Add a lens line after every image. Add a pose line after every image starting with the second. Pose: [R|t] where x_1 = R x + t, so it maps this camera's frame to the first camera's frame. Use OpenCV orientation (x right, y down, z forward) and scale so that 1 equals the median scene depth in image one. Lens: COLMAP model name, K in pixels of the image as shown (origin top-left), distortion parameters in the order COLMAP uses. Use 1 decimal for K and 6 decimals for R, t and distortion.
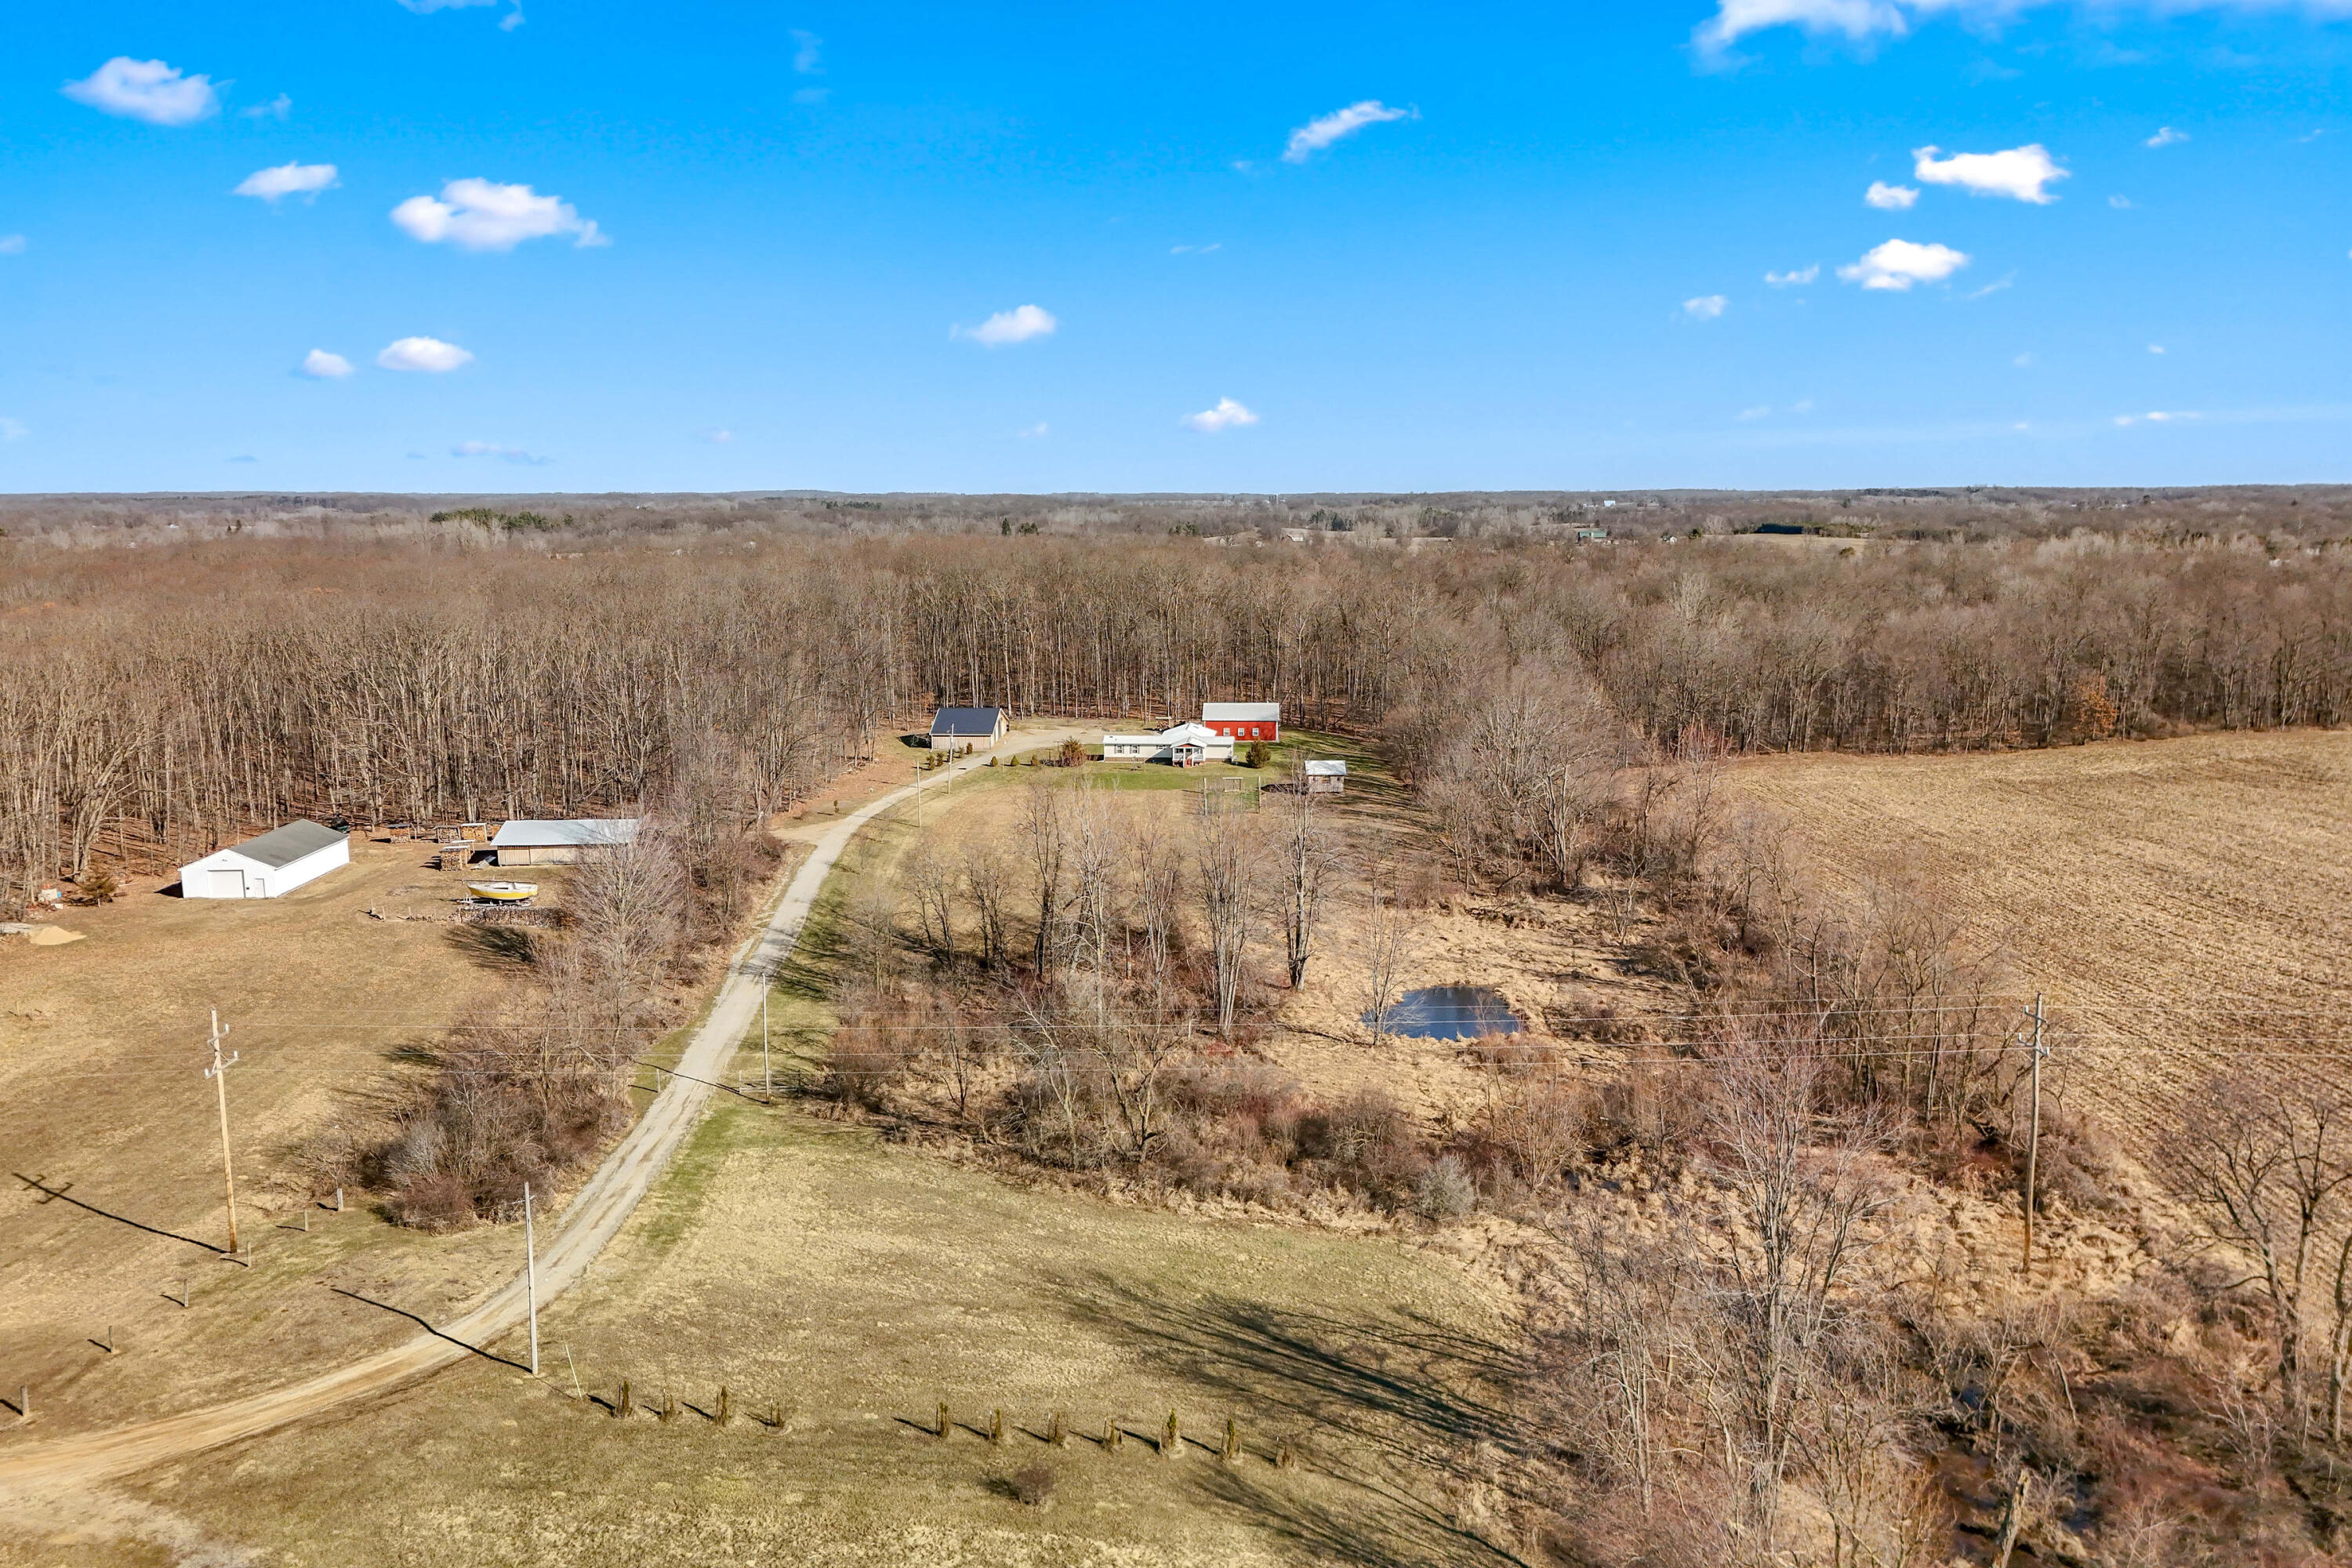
lens RADIAL K [[1722.0, 0, 1182.5], [0, 1722.0, 773.6], [0, 0, 1]] dist [0.076213, -0.044252]
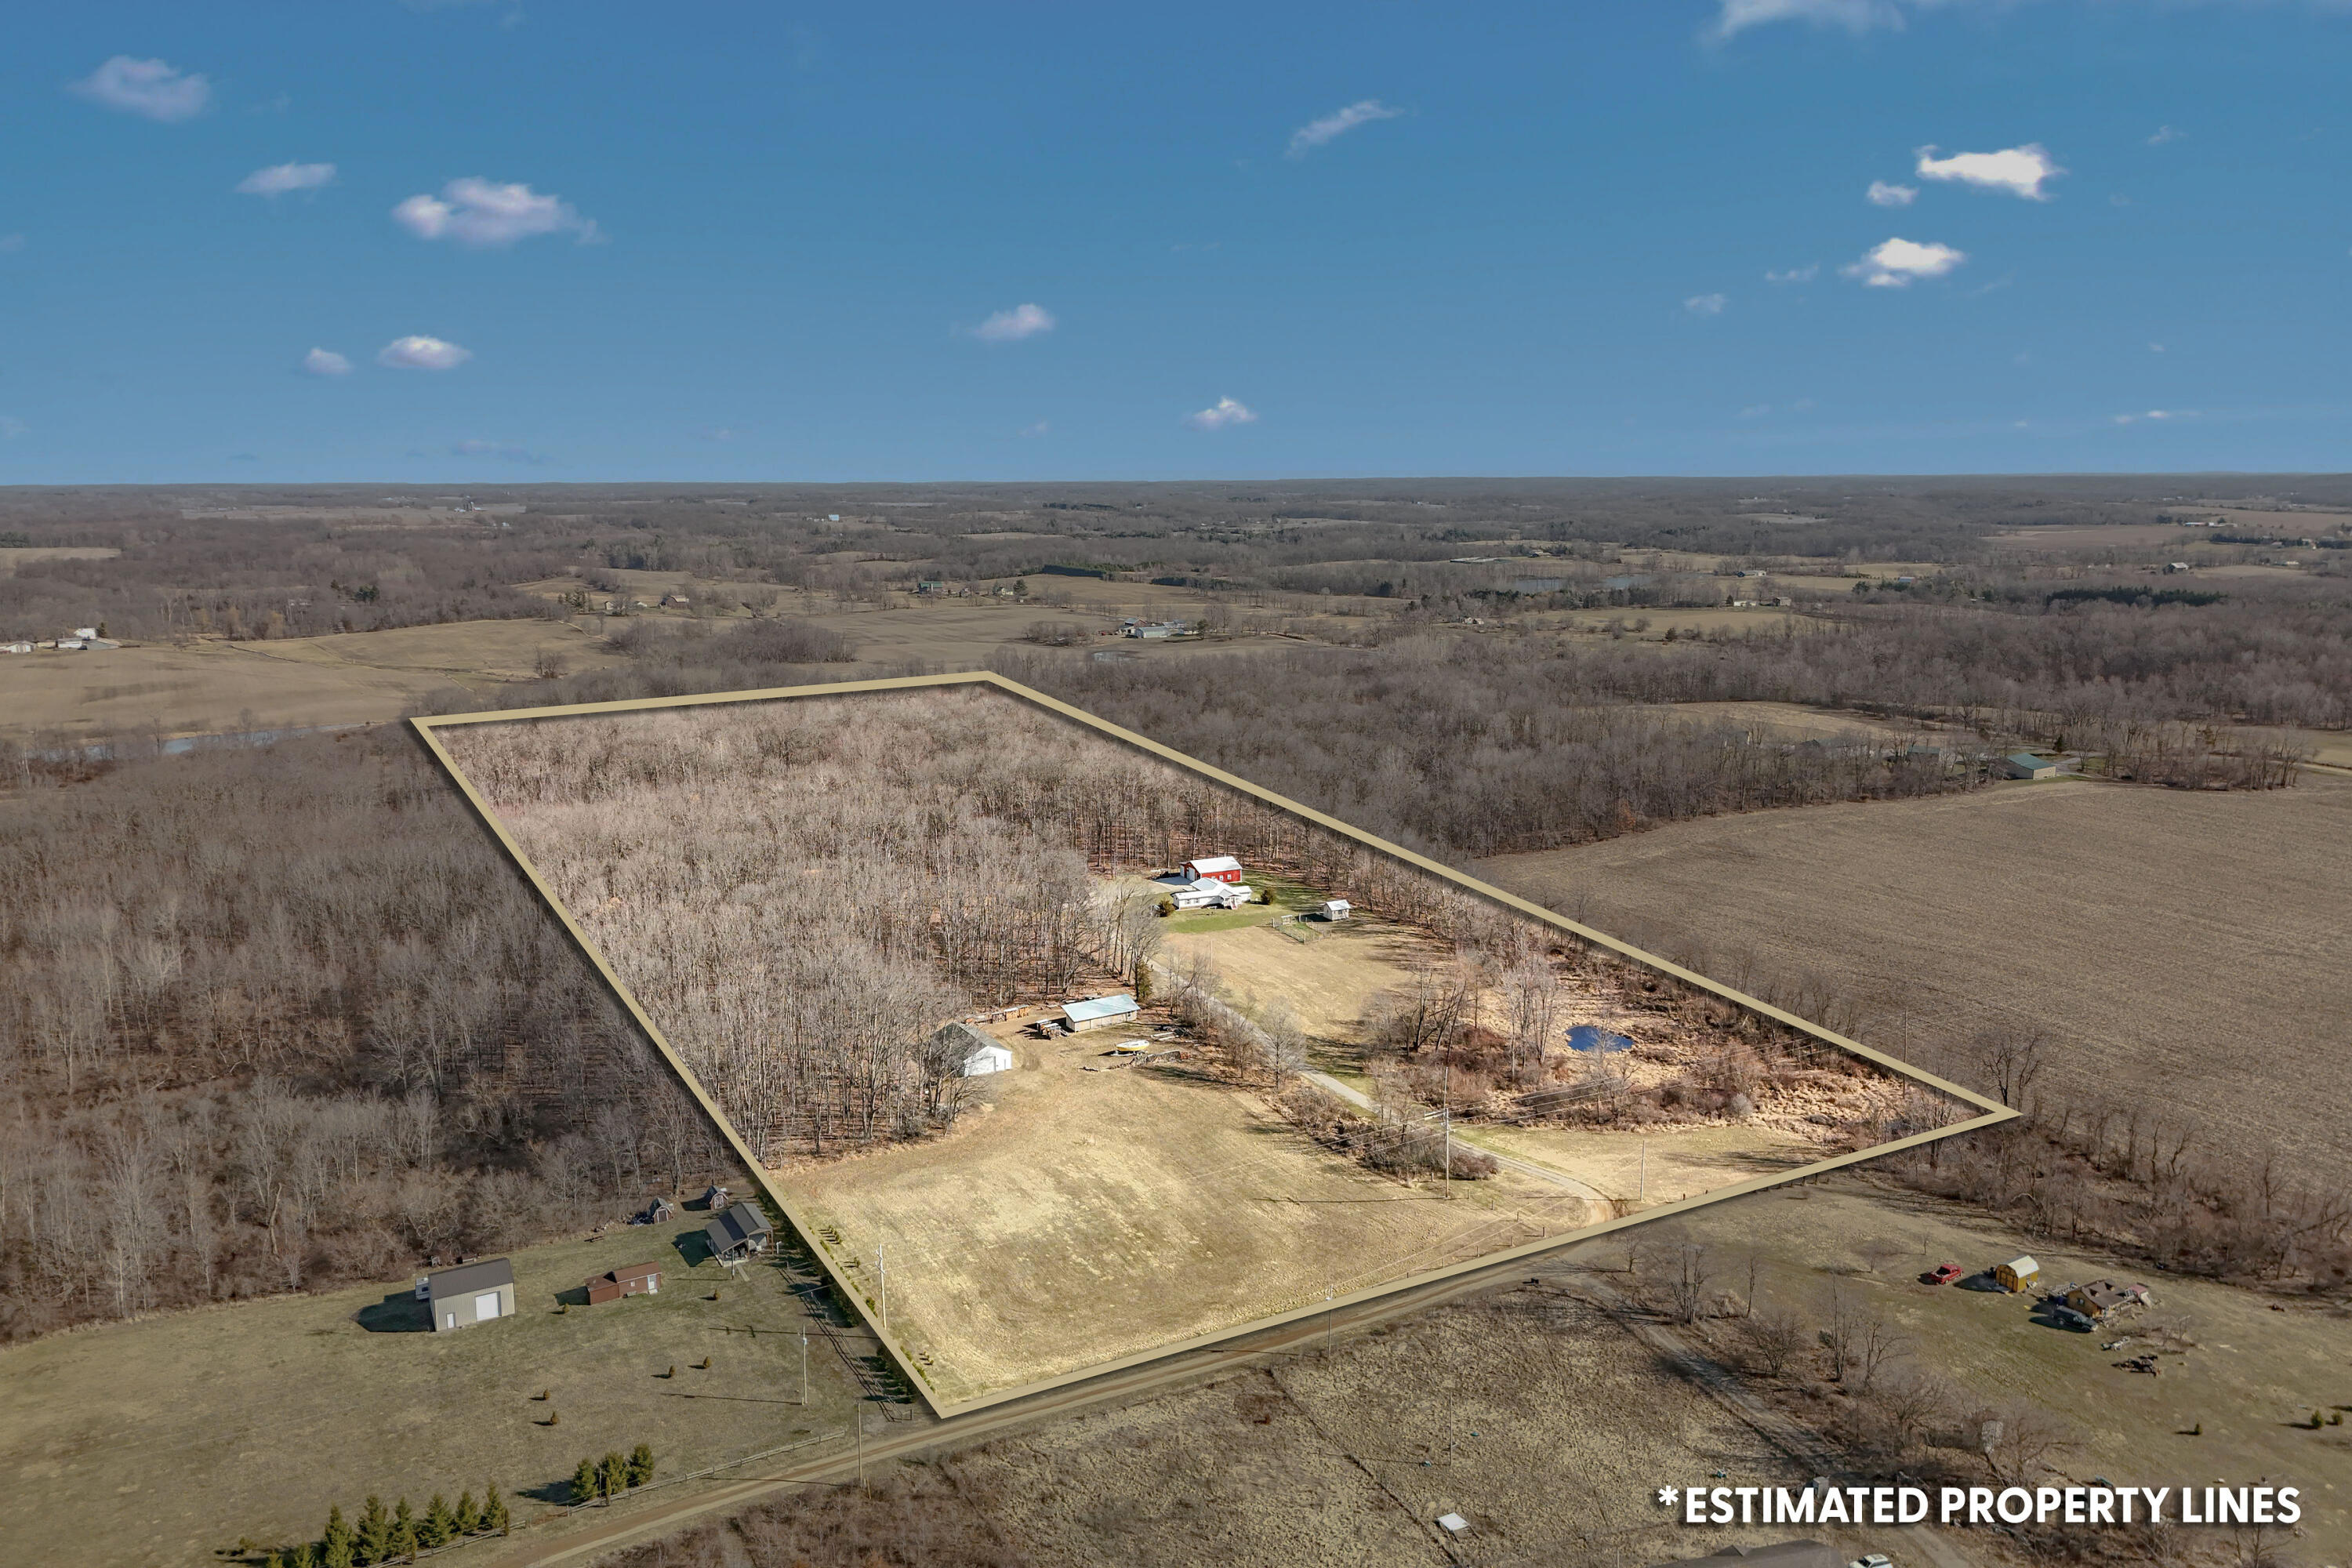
lens RADIAL K [[1722.0, 0, 1176.7], [0, 1722.0, 765.8], [0, 0, 1]] dist [0.076213, -0.044252]
pose [[0.887555, -0.078195, 0.454016, -1.106149], [0.075236, 0.996862, 0.024610, -0.261177], [-0.454516, 0.012316, 0.890653, -0.643109]]
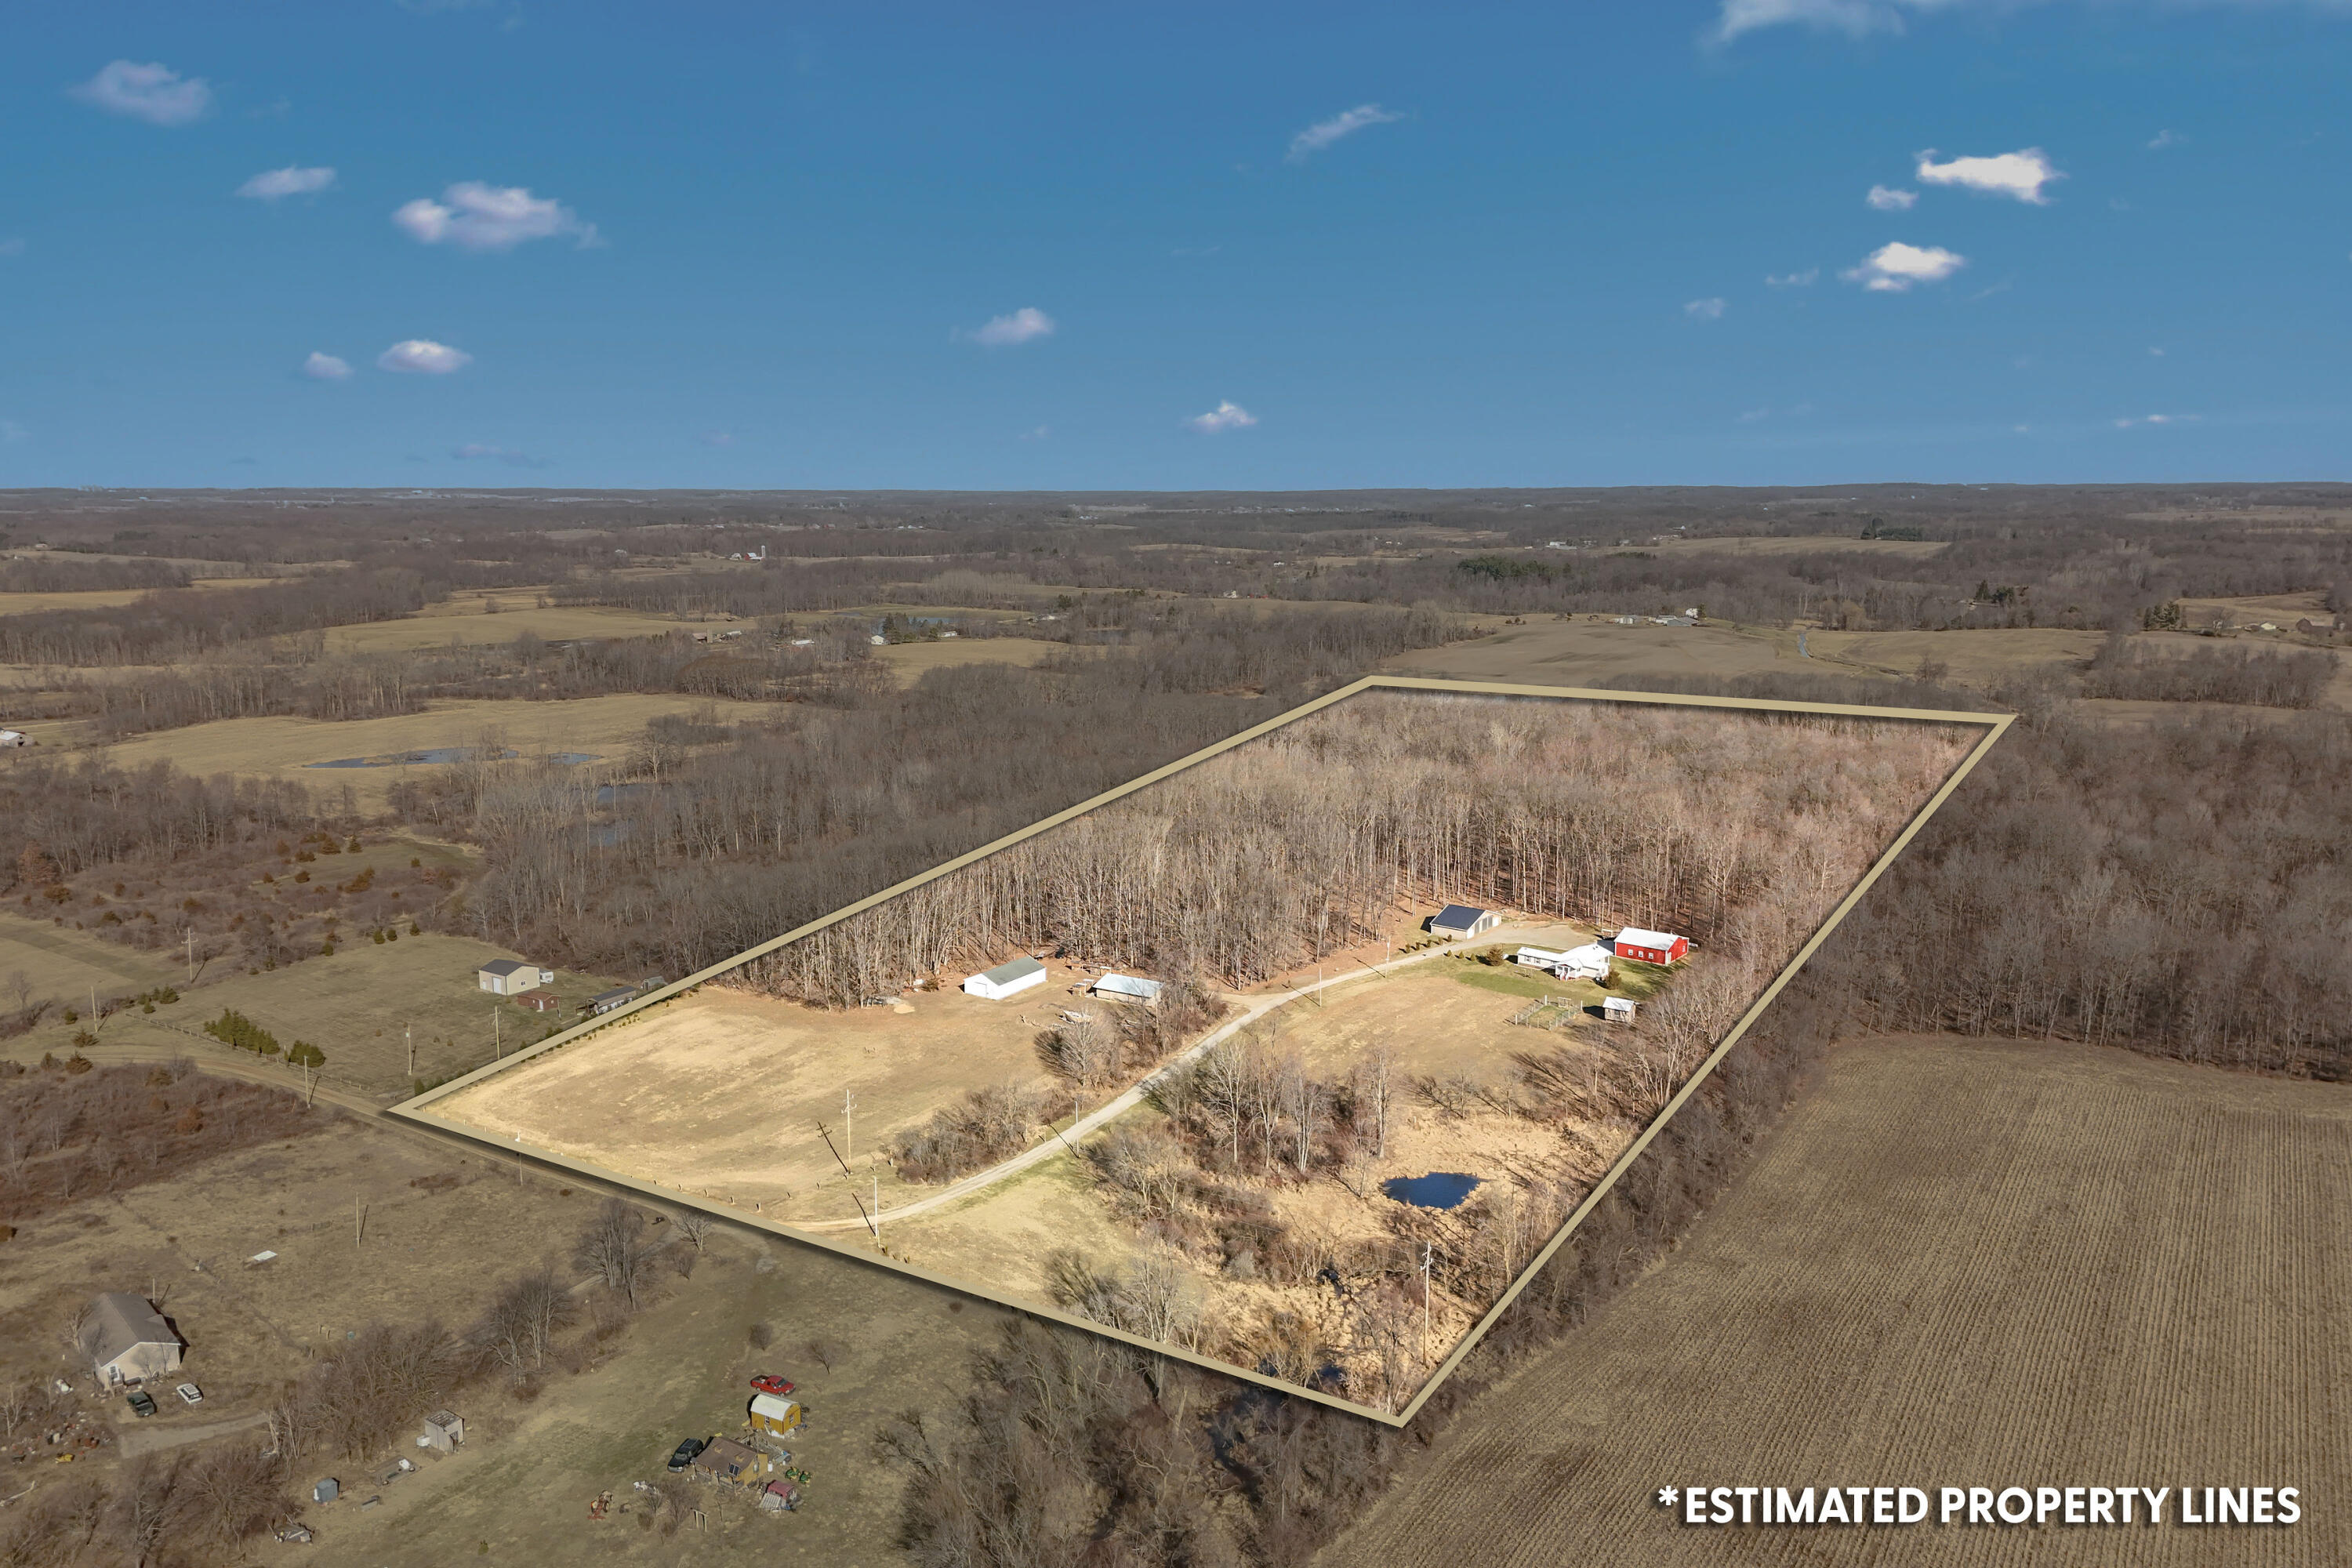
lens RADIAL K [[1722.0, 0, 1179.2], [0, 1722.0, 819.6], [0, 0, 1]] dist [0.076213, -0.044252]
pose [[0.820632, 0.112322, -0.560310, 0.756001], [-0.091689, 0.993670, 0.064908, -0.284465], [0.564053, -0.001891, 0.825736, -0.546575]]
